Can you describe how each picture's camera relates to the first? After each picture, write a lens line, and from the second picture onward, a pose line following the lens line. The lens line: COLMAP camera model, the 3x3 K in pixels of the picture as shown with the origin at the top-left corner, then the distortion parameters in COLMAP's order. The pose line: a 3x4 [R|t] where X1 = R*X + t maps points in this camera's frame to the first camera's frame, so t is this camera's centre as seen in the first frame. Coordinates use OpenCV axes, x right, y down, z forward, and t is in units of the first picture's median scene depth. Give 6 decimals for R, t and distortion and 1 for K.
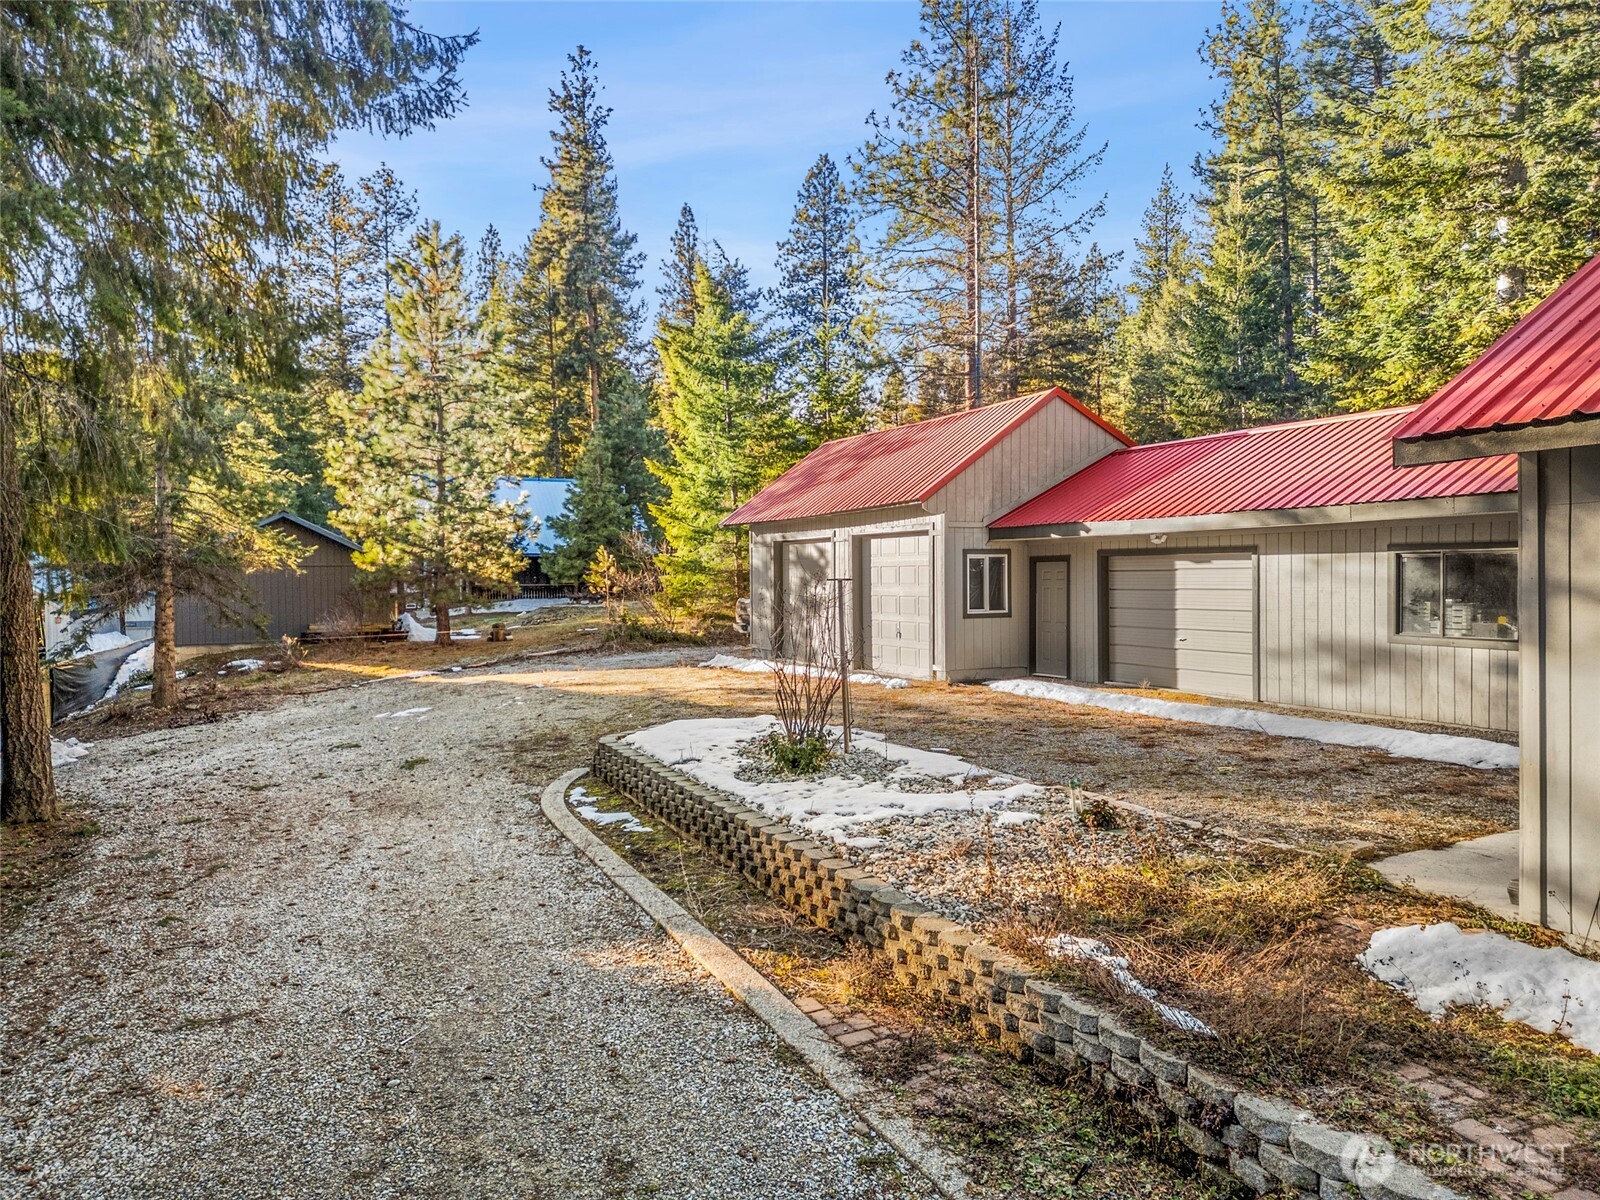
lens RADIAL K [[1104.2, 0, 800.0], [0, 1104.2, 600.0], [0, 0, 1]] dist [0.067848, -0.061265]
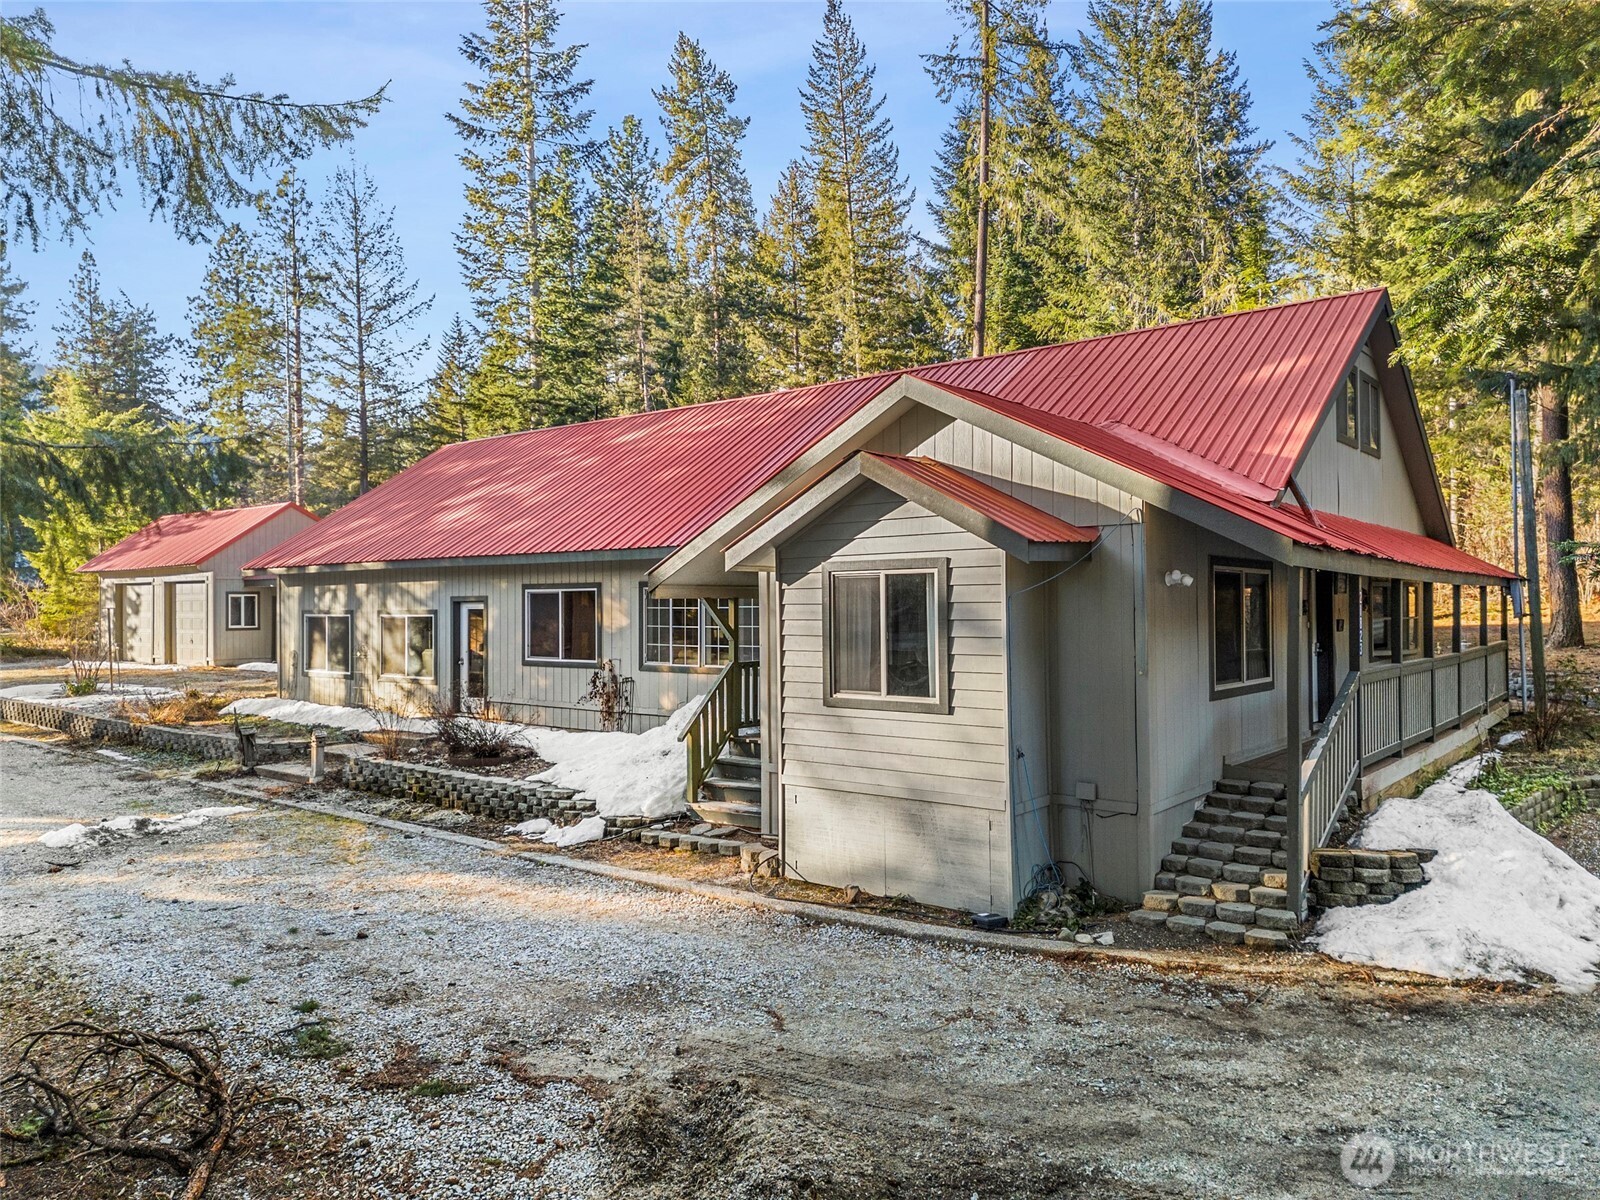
lens RADIAL K [[1104.2, 0, 800.0], [0, 1104.2, 600.0], [0, 0, 1]] dist [0.067848, -0.061265]
pose [[0.901770, 0.002062, 0.432212, 0.197863], [0.009754, 0.999637, -0.025120, 0.021283], [-0.432107, 0.026868, 0.901422, -0.999599]]
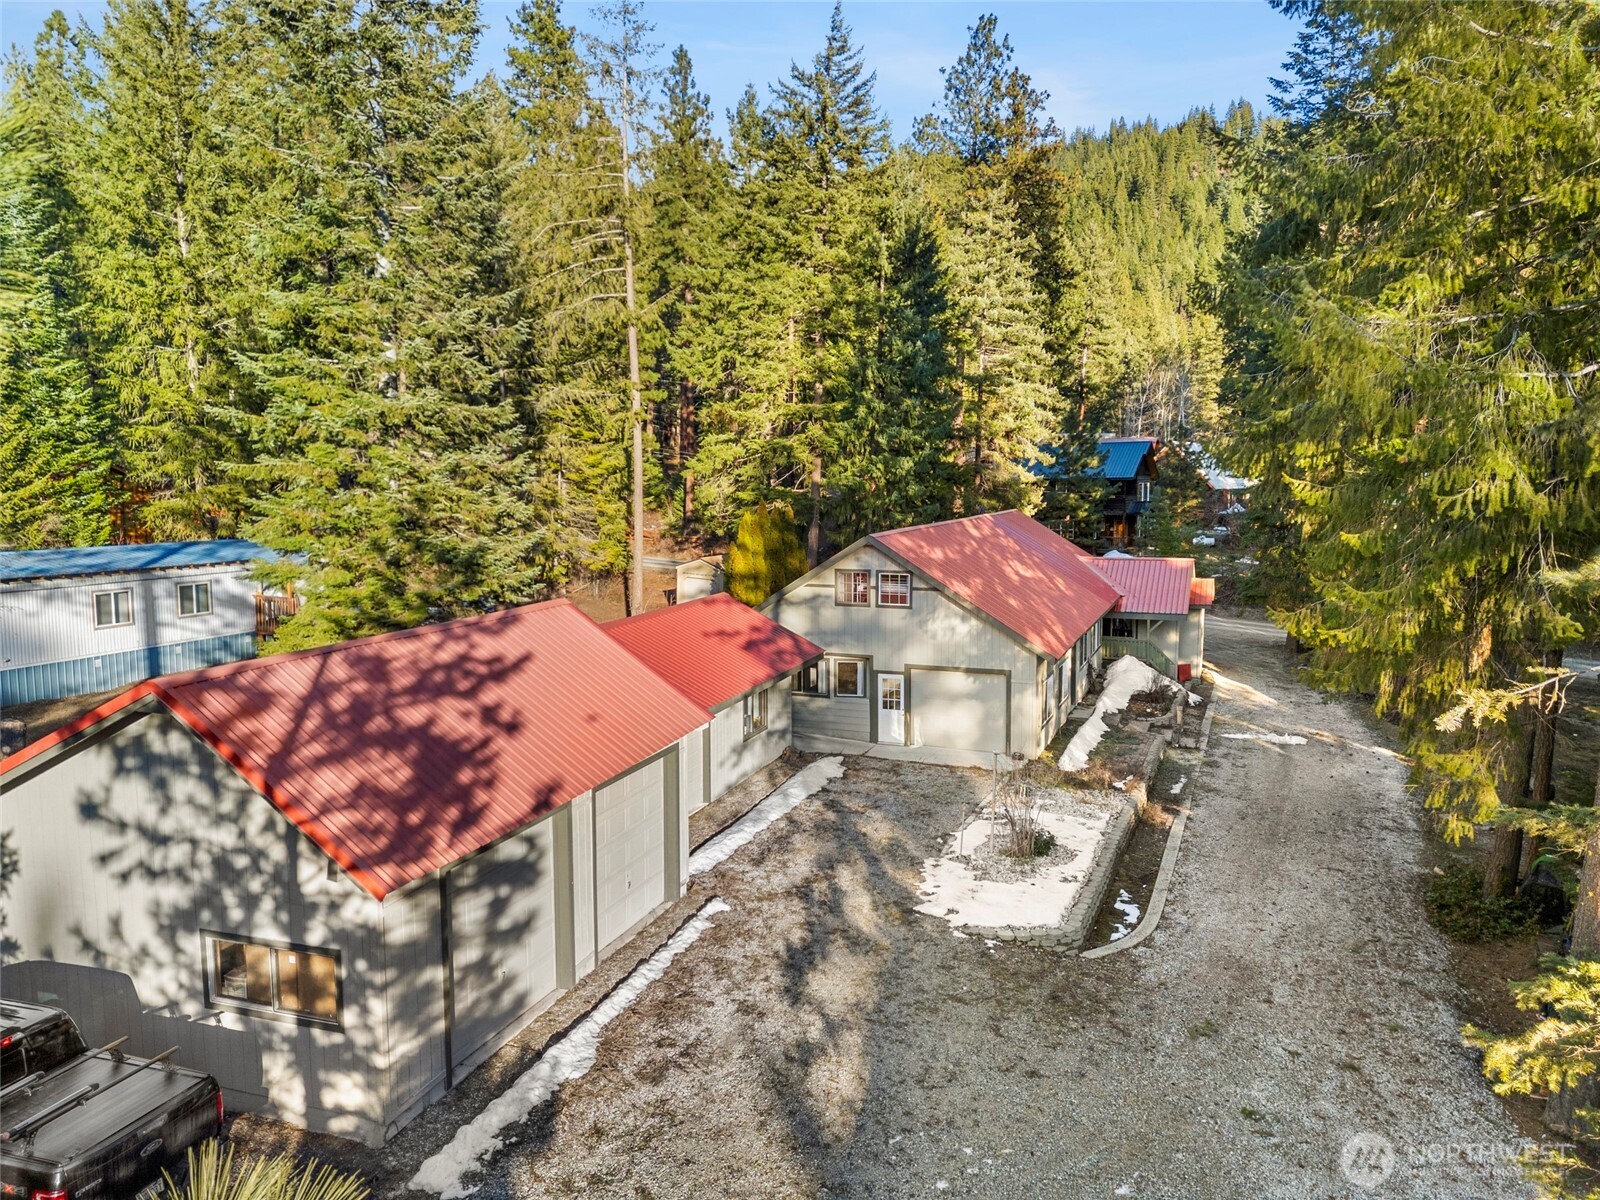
lens RADIAL K [[1104.2, 0, 800.0], [0, 1104.2, 600.0], [0, 0, 1]] dist [0.067848, -0.061265]
pose [[-0.689766, -0.068450, 0.720790, -0.642058], [0.016687, 0.993754, 0.110341, -0.293008], [-0.723840, 0.088137, -0.684315, 1.519698]]
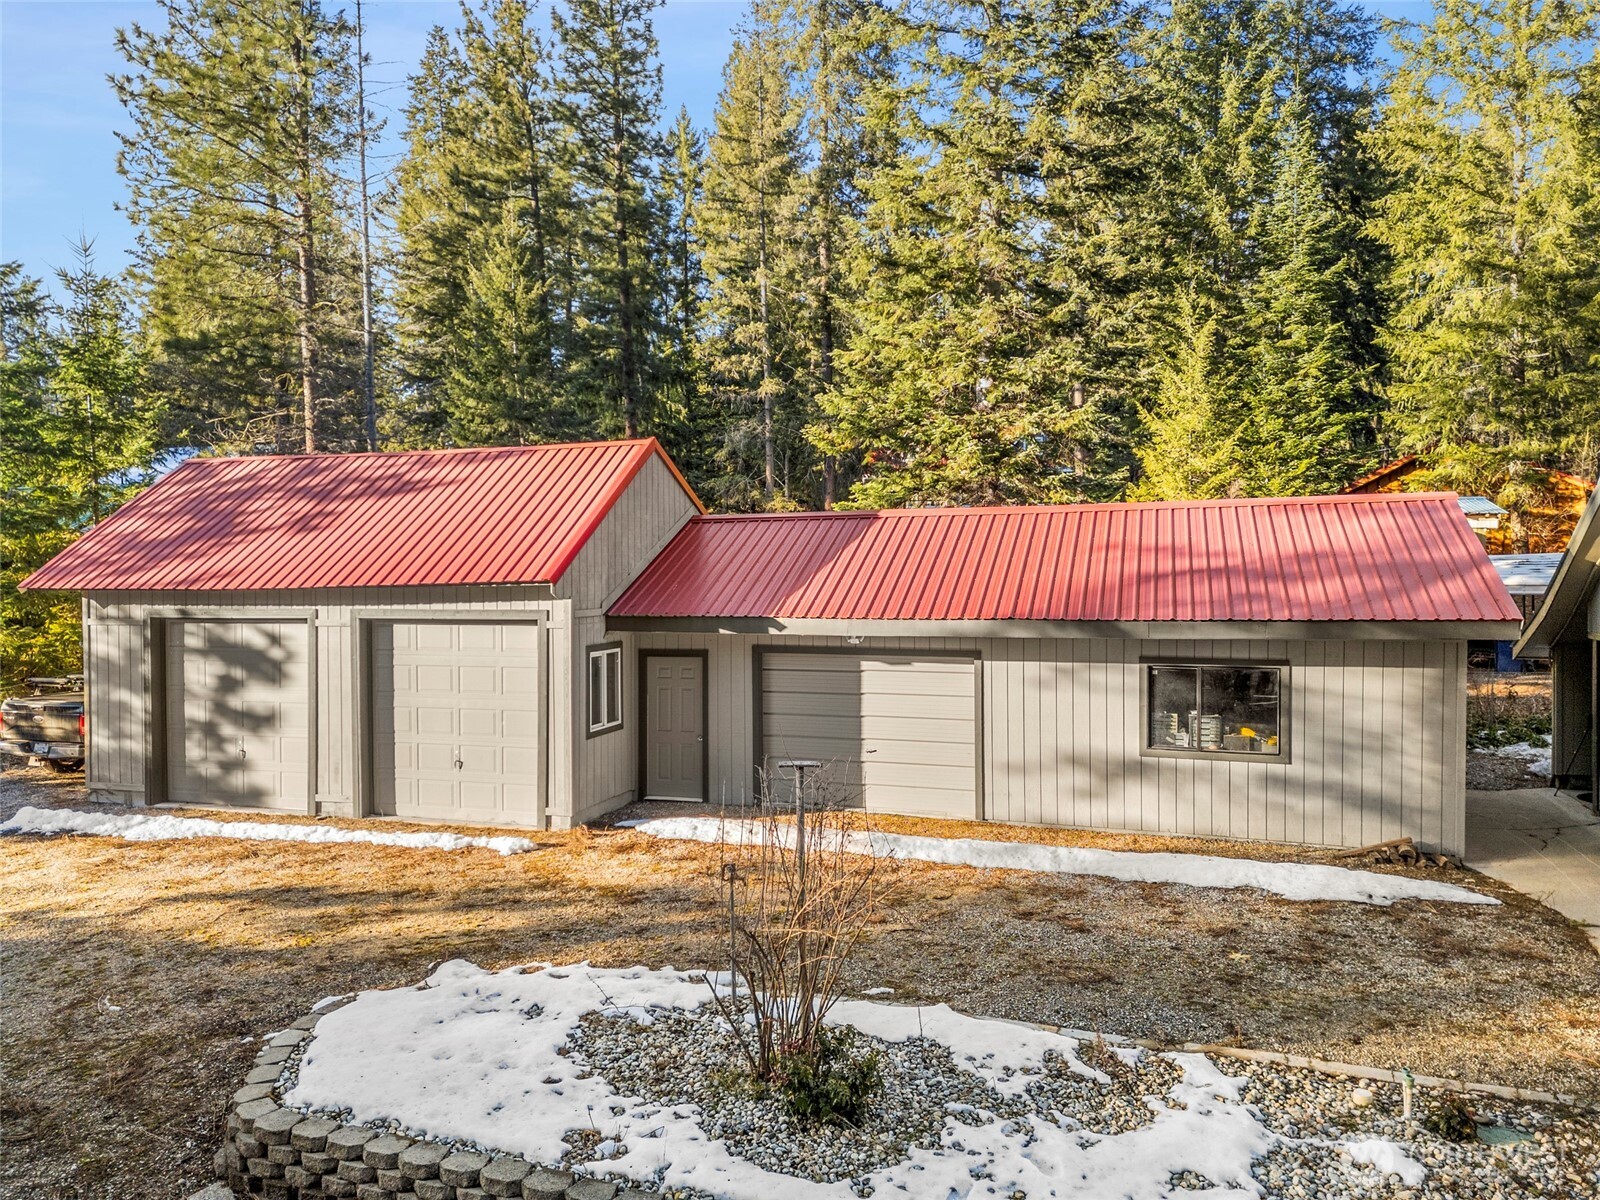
lens RADIAL K [[1104.2, 0, 800.0], [0, 1104.2, 600.0], [0, 0, 1]] dist [0.067848, -0.061265]
pose [[0.704844, -0.010043, 0.709292, -0.272012], [0.013191, 0.999912, 0.001049, -0.074020], [-0.709240, 0.008617, 0.704914, 0.367102]]
